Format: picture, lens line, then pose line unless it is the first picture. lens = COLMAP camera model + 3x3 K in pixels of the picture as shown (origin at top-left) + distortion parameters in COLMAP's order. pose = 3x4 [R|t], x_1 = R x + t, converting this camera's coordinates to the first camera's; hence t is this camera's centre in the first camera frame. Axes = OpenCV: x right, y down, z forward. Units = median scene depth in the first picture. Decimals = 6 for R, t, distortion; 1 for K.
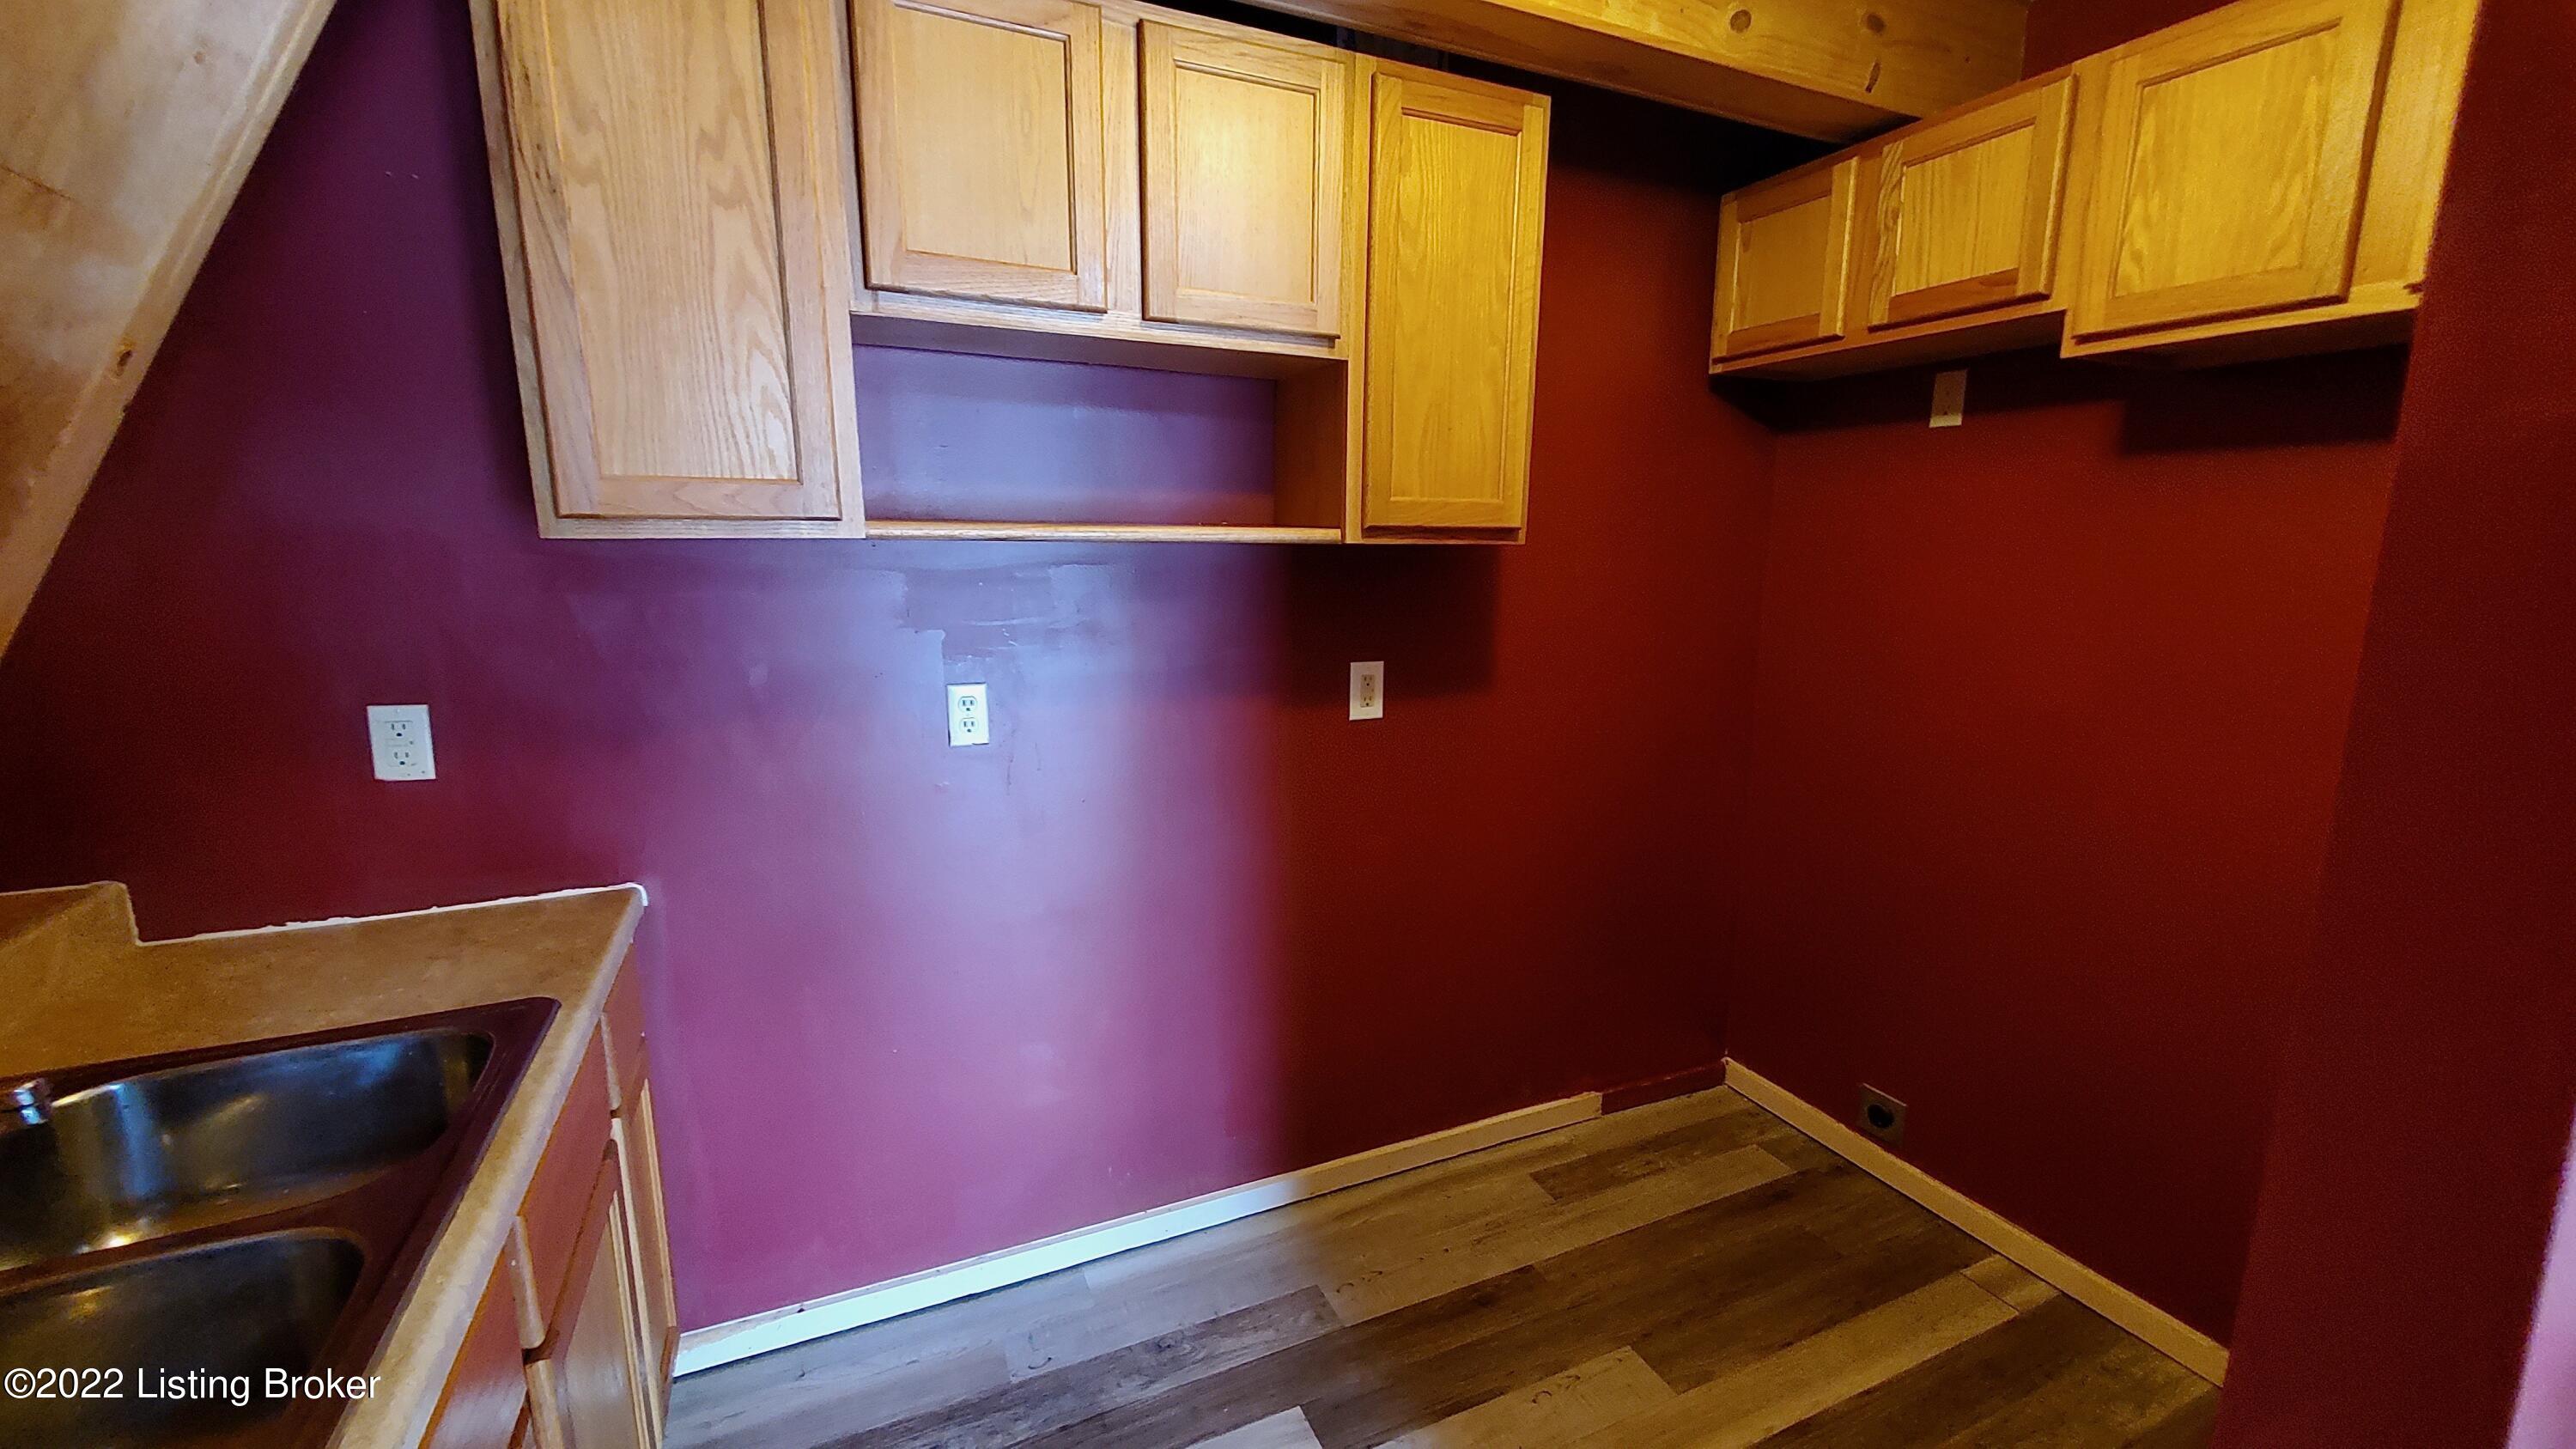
lens RADIAL K [[1028.6, 0, 1286.2], [0, 1028.6, 726.3], [0, 0, 1]] dist [-0.001242, -0.001629]
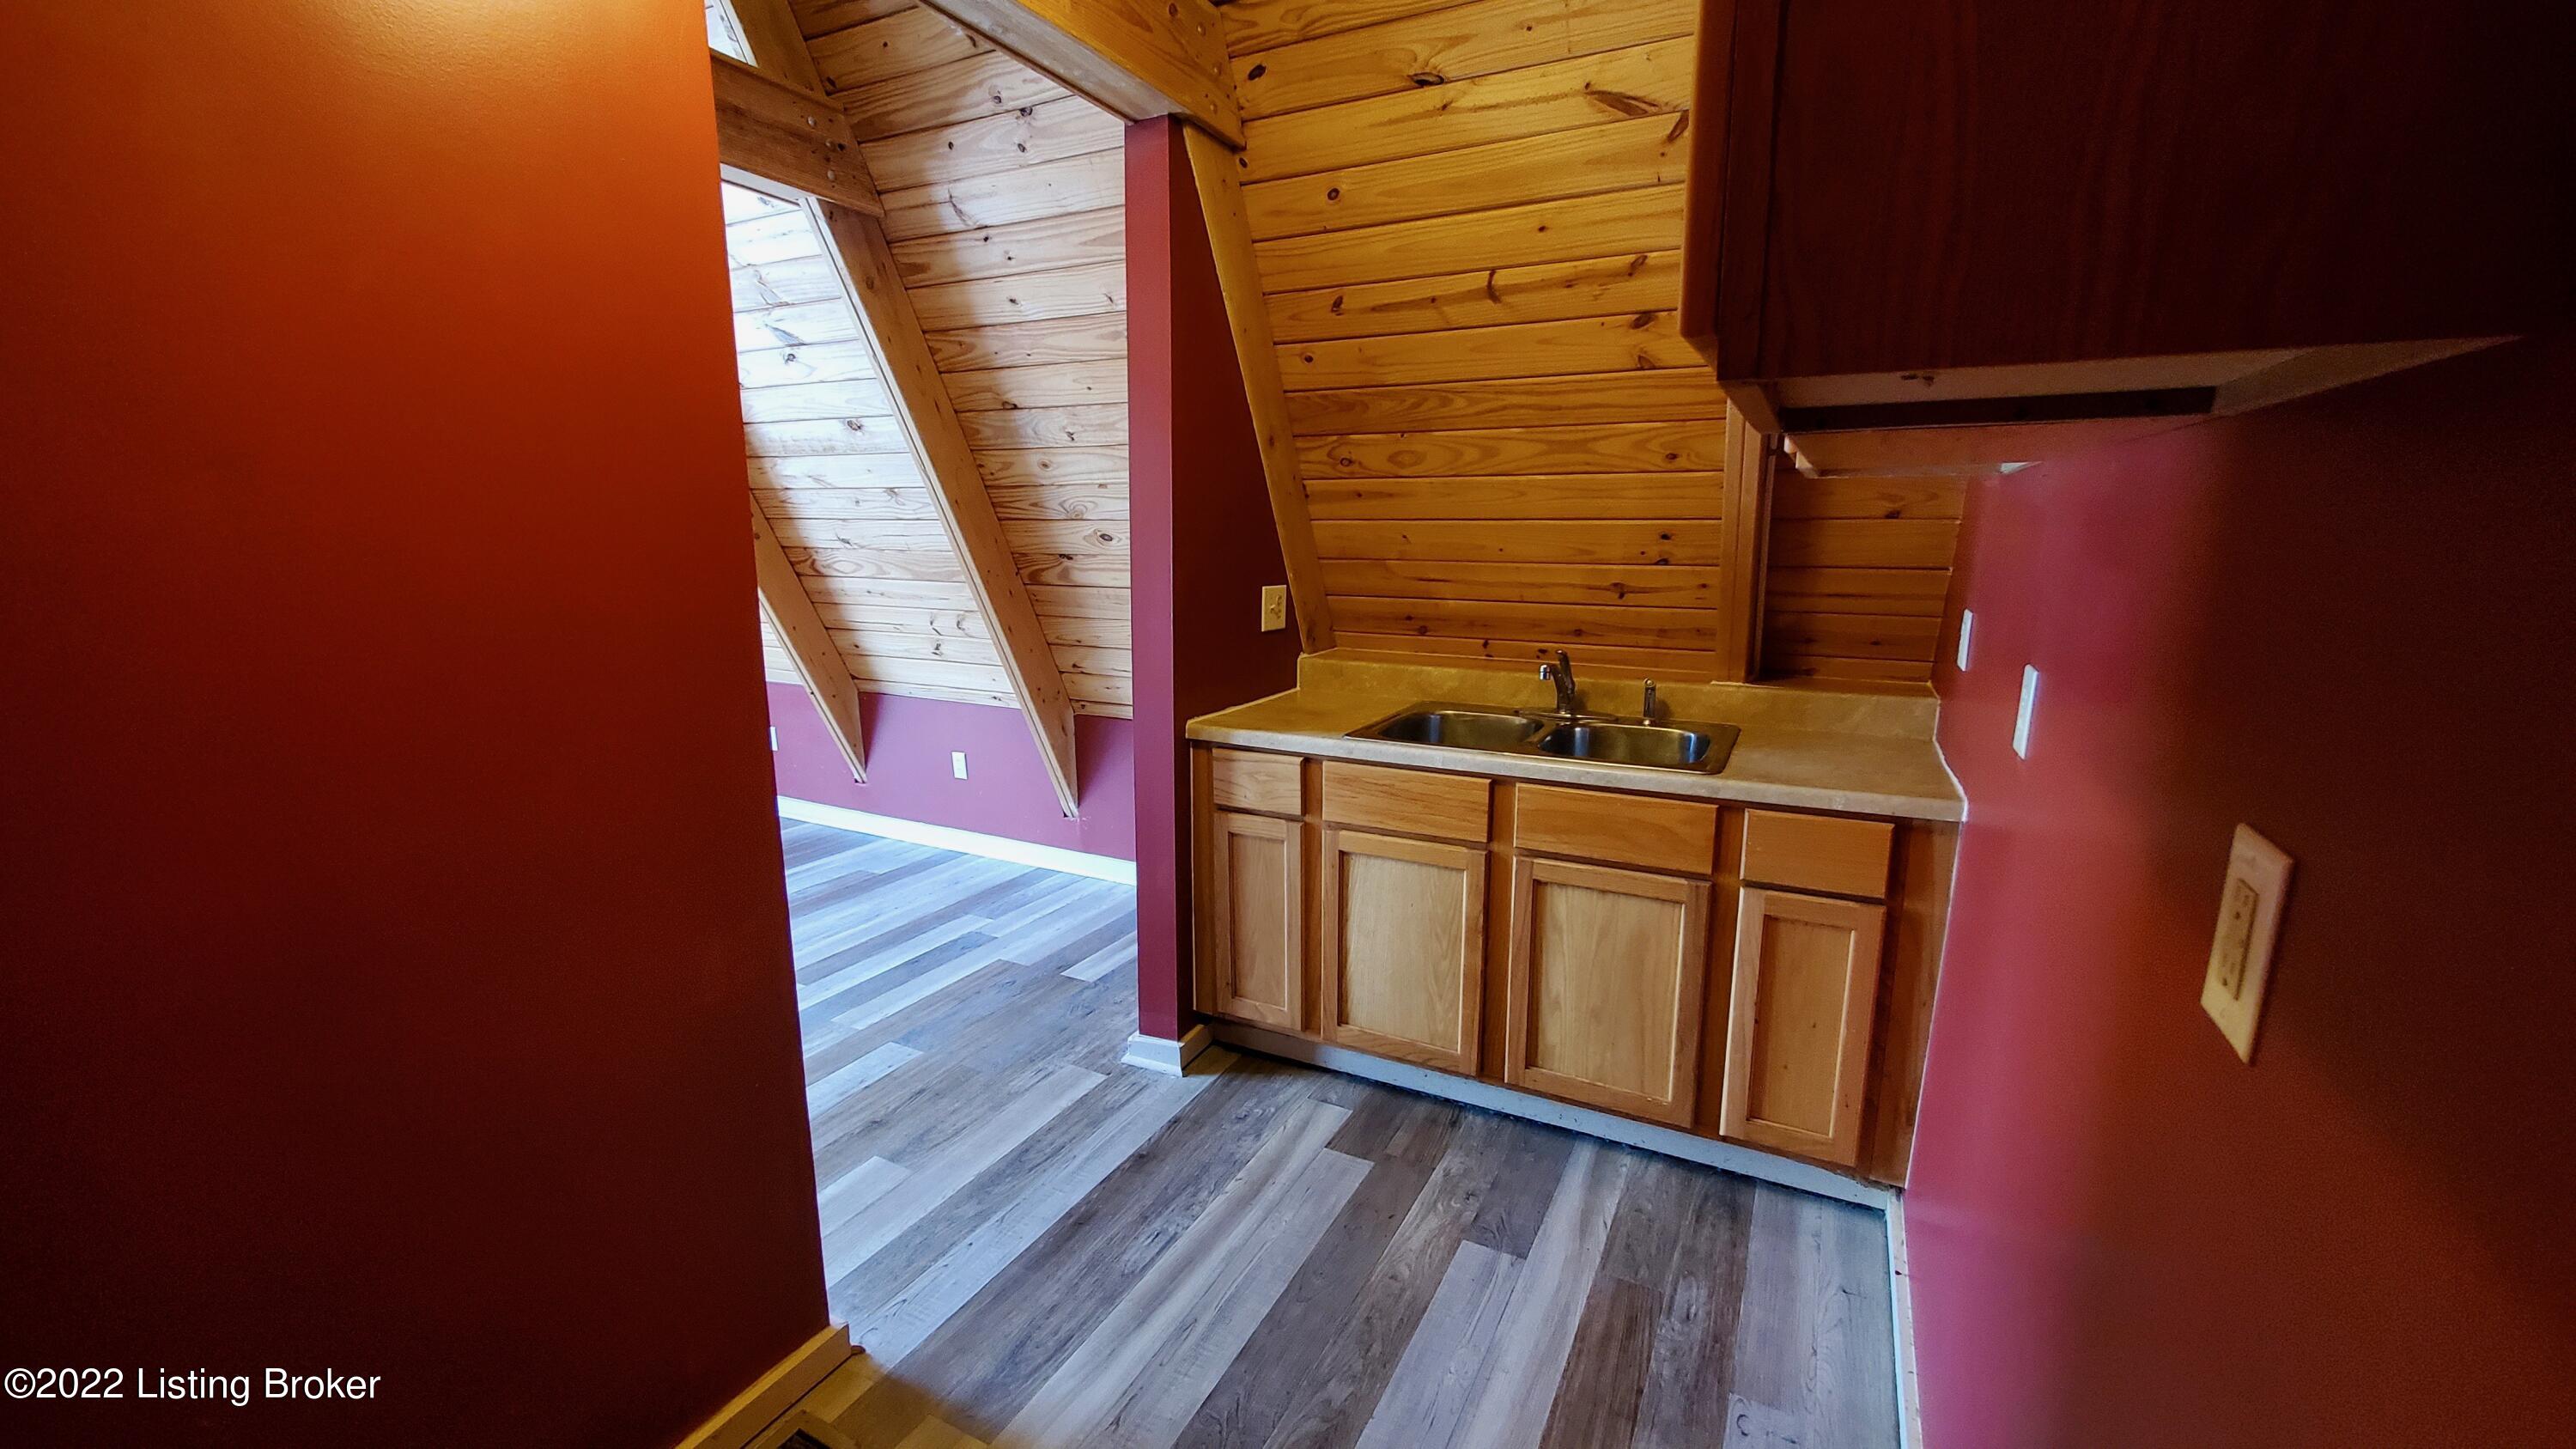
lens RADIAL K [[1028.6, 0, 1293.7], [0, 1028.6, 723.2], [0, 0, 1]] dist [-0.001242, -0.001629]
pose [[-0.787314, 0.114079, -0.605907, 0.541089], [-0.115533, 0.938028, 0.326733, -0.184505], [0.605632, 0.327244, -0.725343, 1.256147]]
